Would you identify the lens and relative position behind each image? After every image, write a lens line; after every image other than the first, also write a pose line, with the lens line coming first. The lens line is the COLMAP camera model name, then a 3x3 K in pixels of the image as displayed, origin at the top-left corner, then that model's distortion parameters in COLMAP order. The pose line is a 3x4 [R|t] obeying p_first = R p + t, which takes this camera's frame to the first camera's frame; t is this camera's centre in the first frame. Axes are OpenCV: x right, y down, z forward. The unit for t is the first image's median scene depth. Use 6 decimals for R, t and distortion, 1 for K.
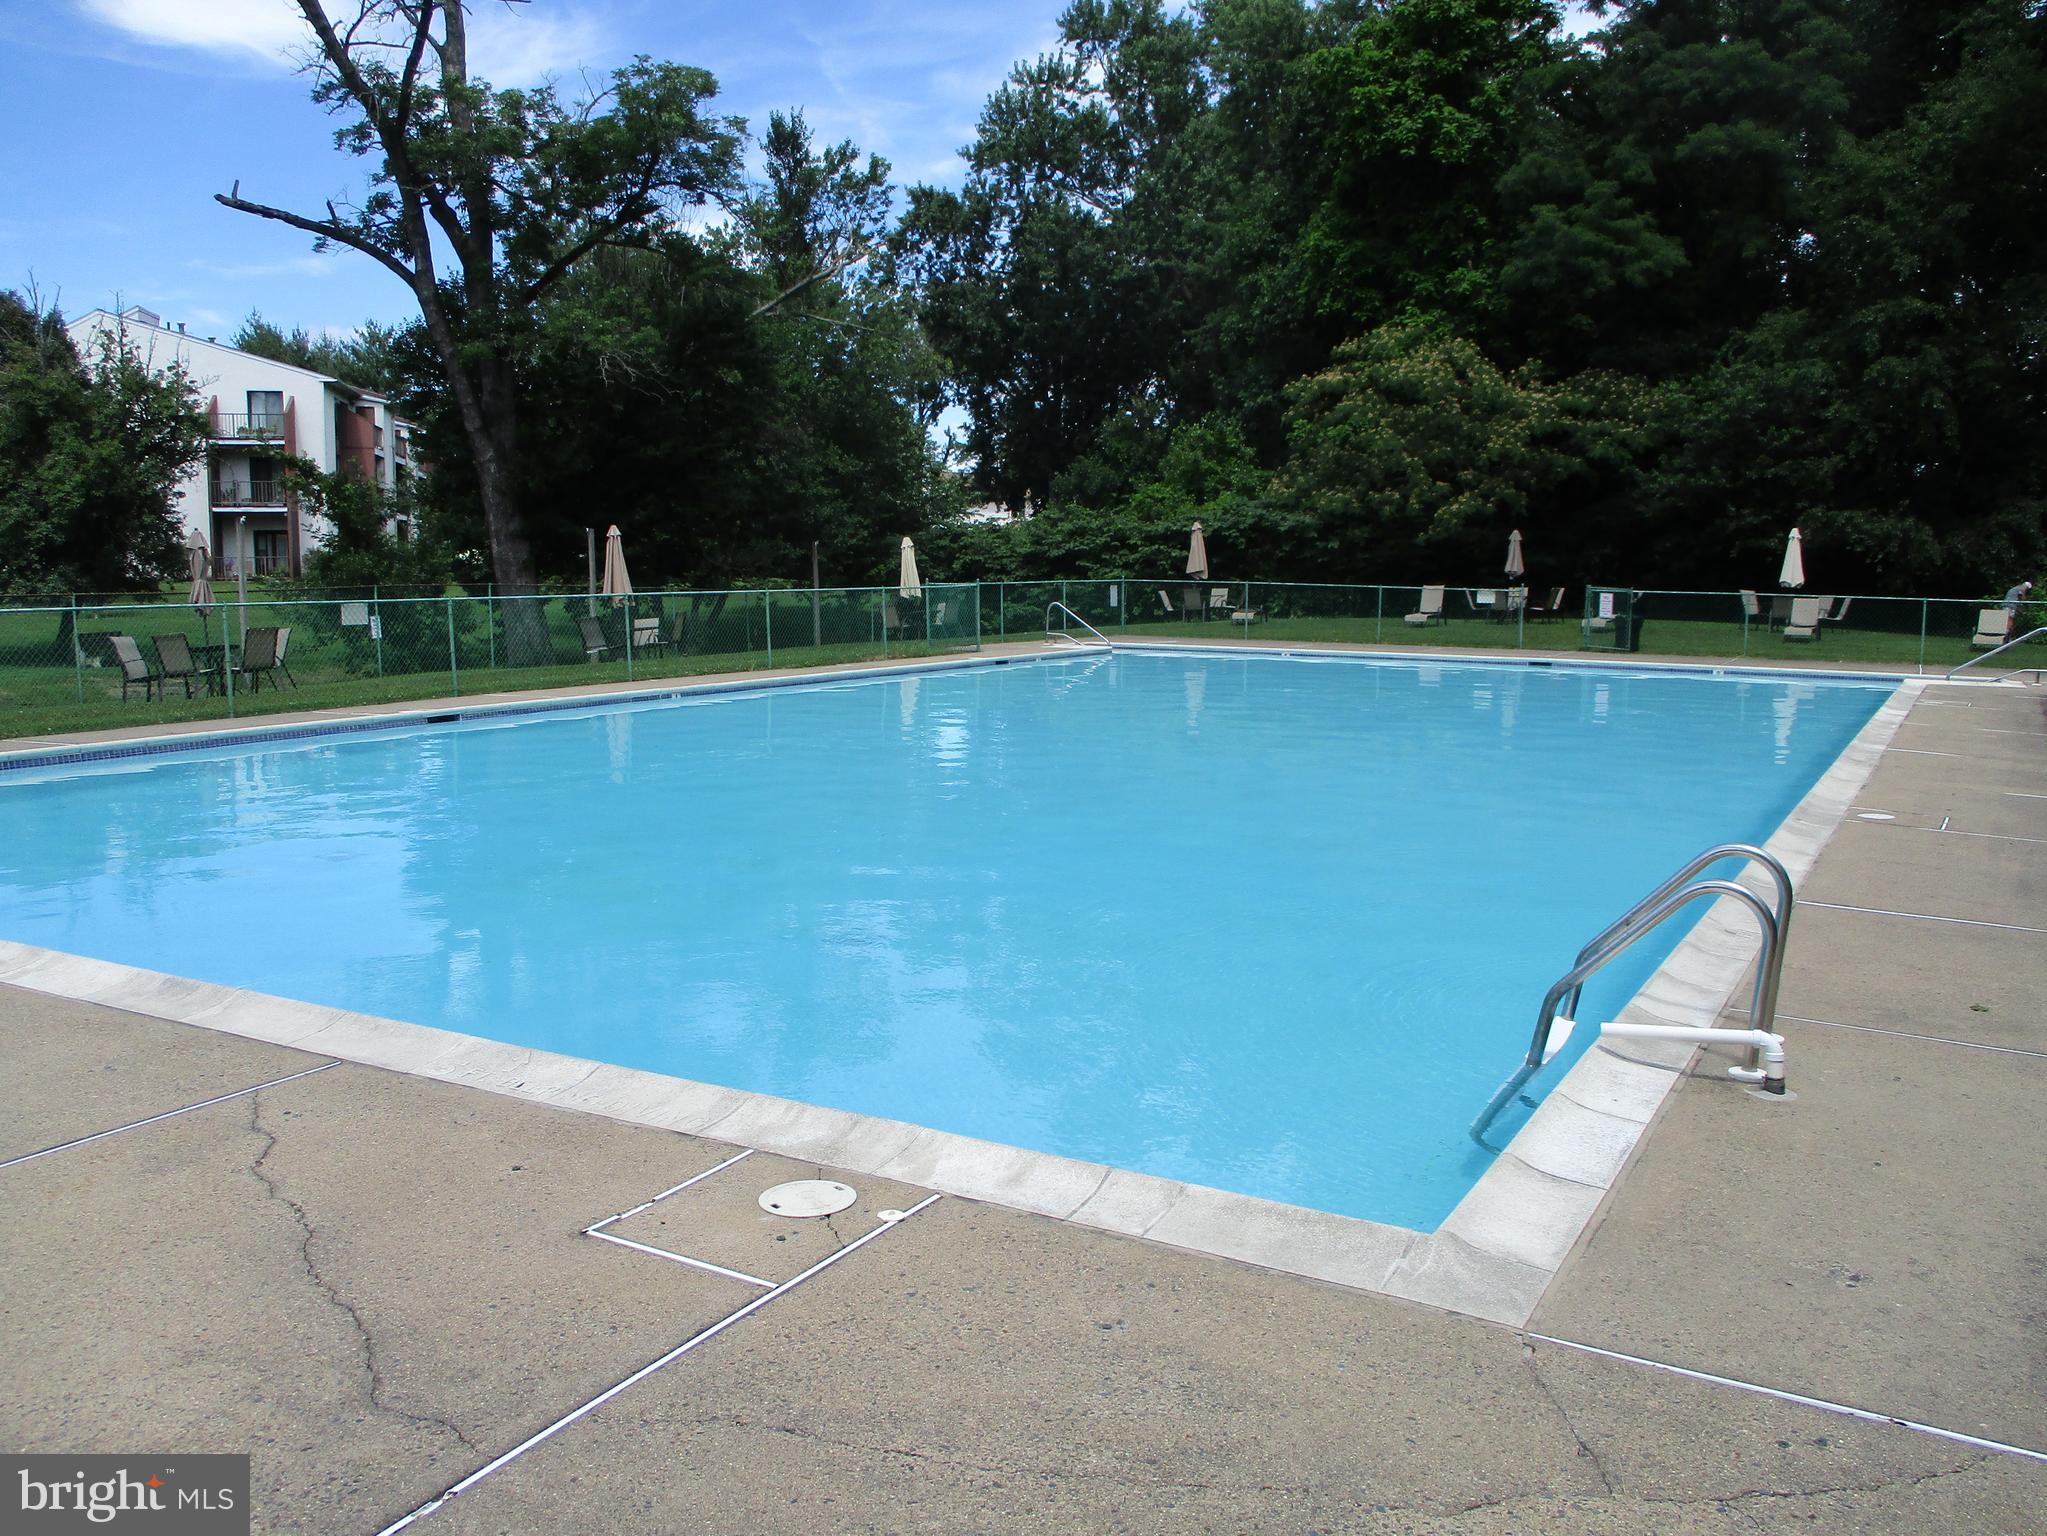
lens RADIAL K [[1719.9, 0, 1025.6], [0, 1719.9, 728.4], [0, 0, 1]] dist [-0.023446, 0.003962]
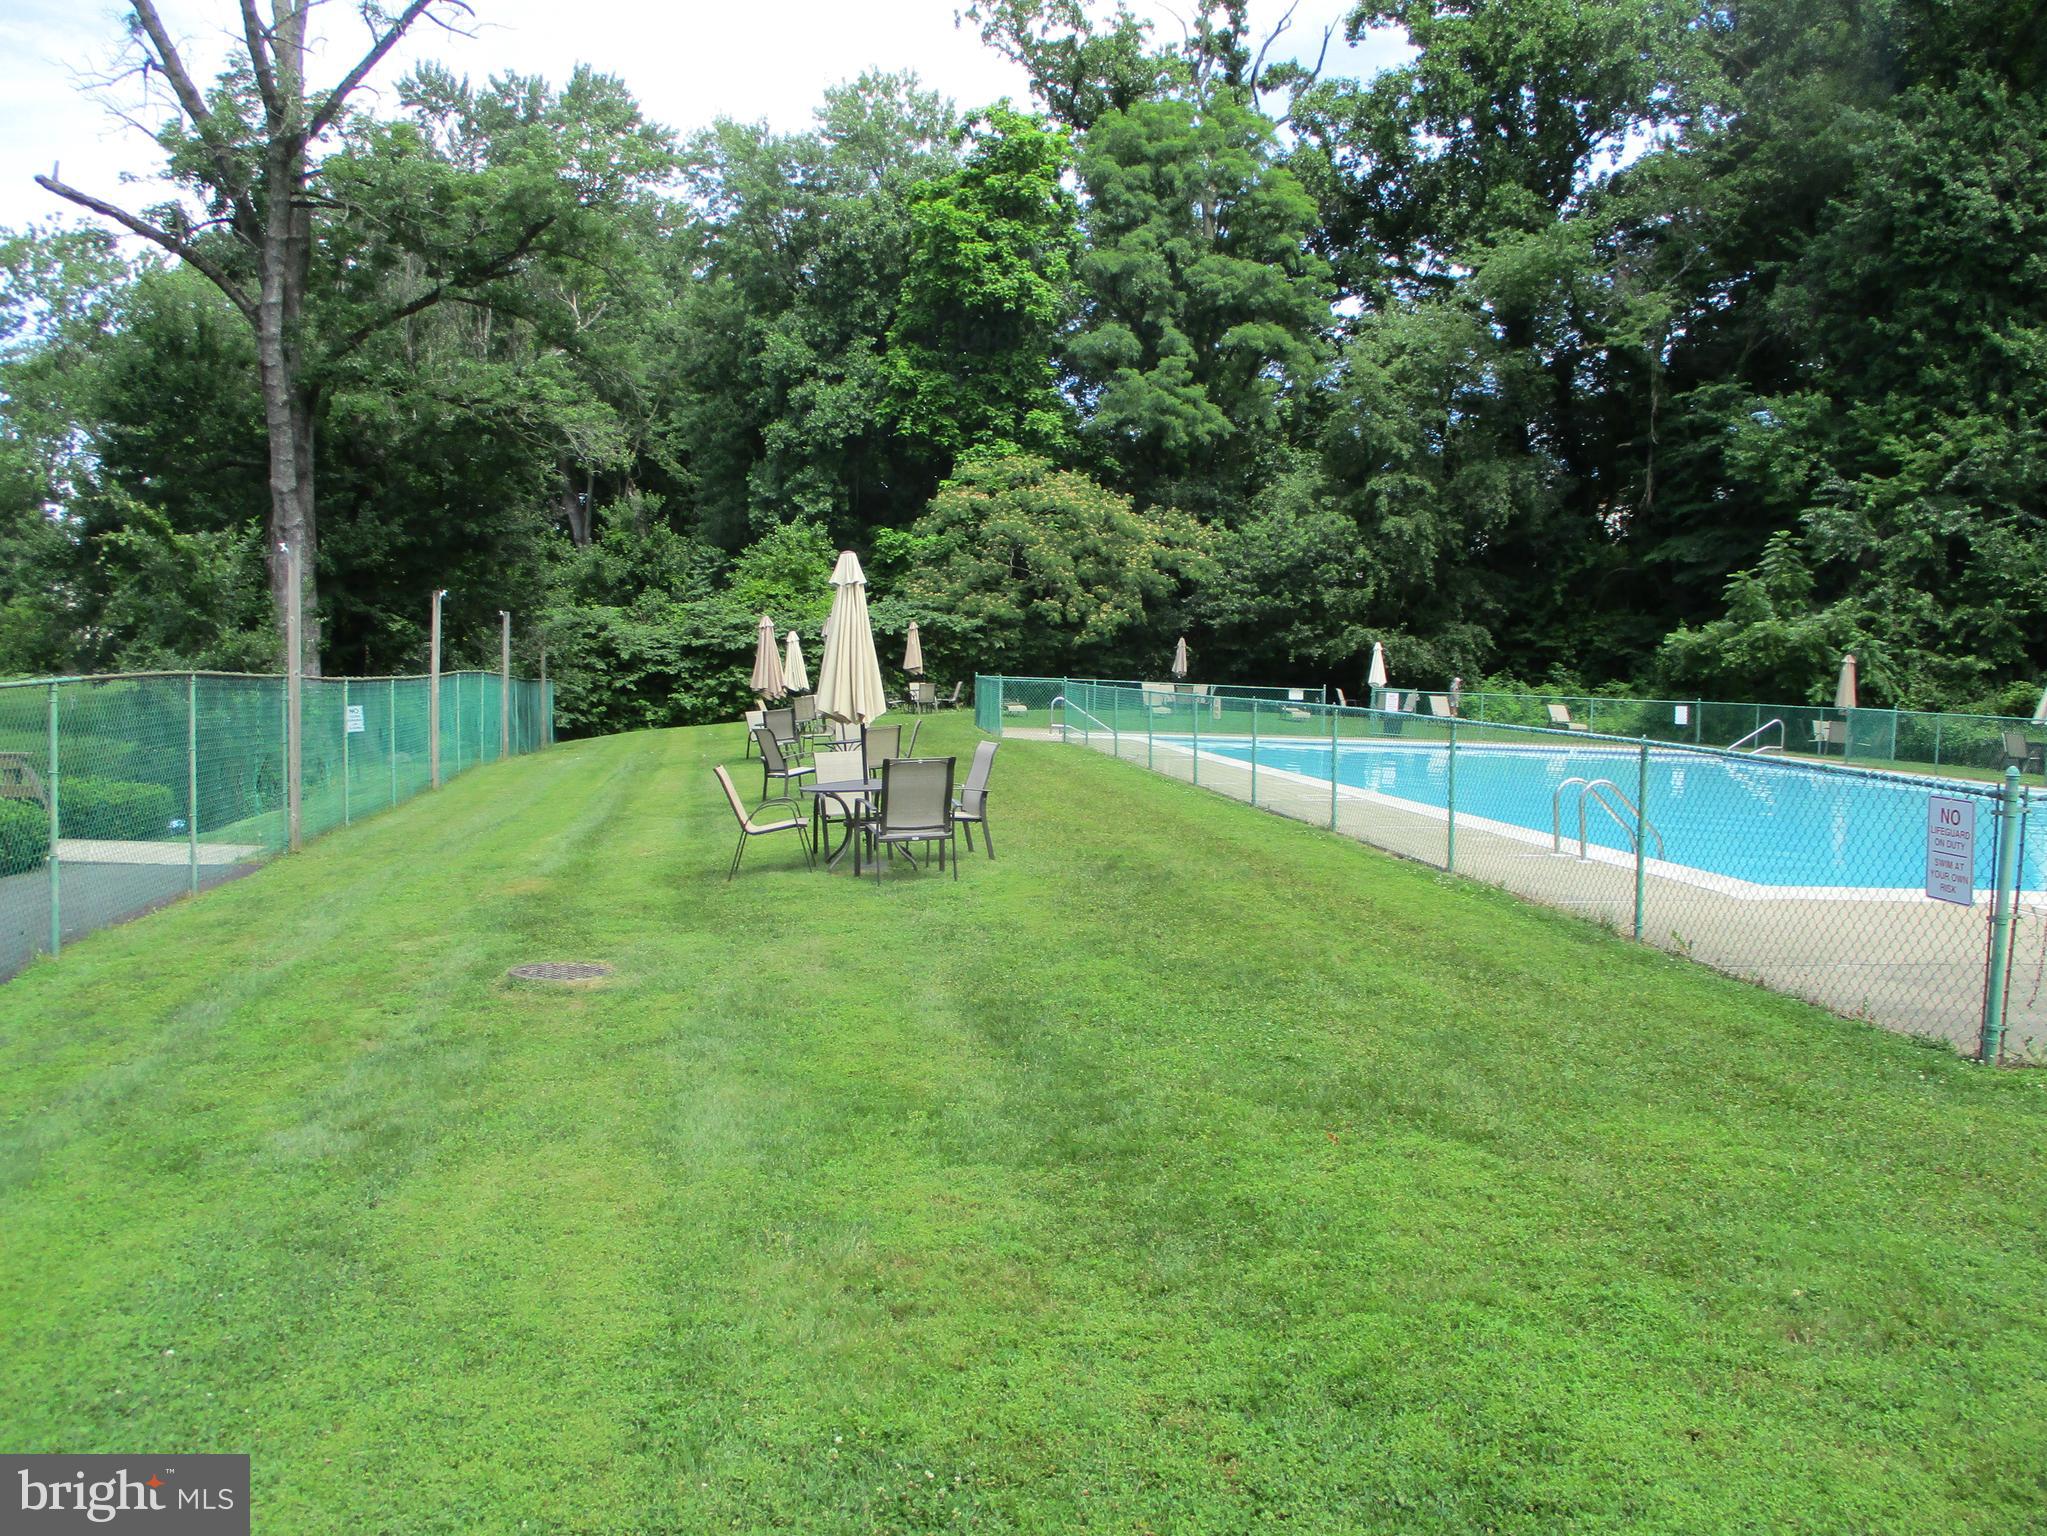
lens RADIAL K [[1719.9, 0, 1025.6], [0, 1719.9, 728.4], [0, 0, 1]] dist [-0.023446, 0.003962]
pose [[0.793896, -0.007737, 0.608004, -0.505353], [0.039433, 0.998469, -0.038784, -0.007861], [-0.606773, 0.054766, 0.792986, 0.098676]]
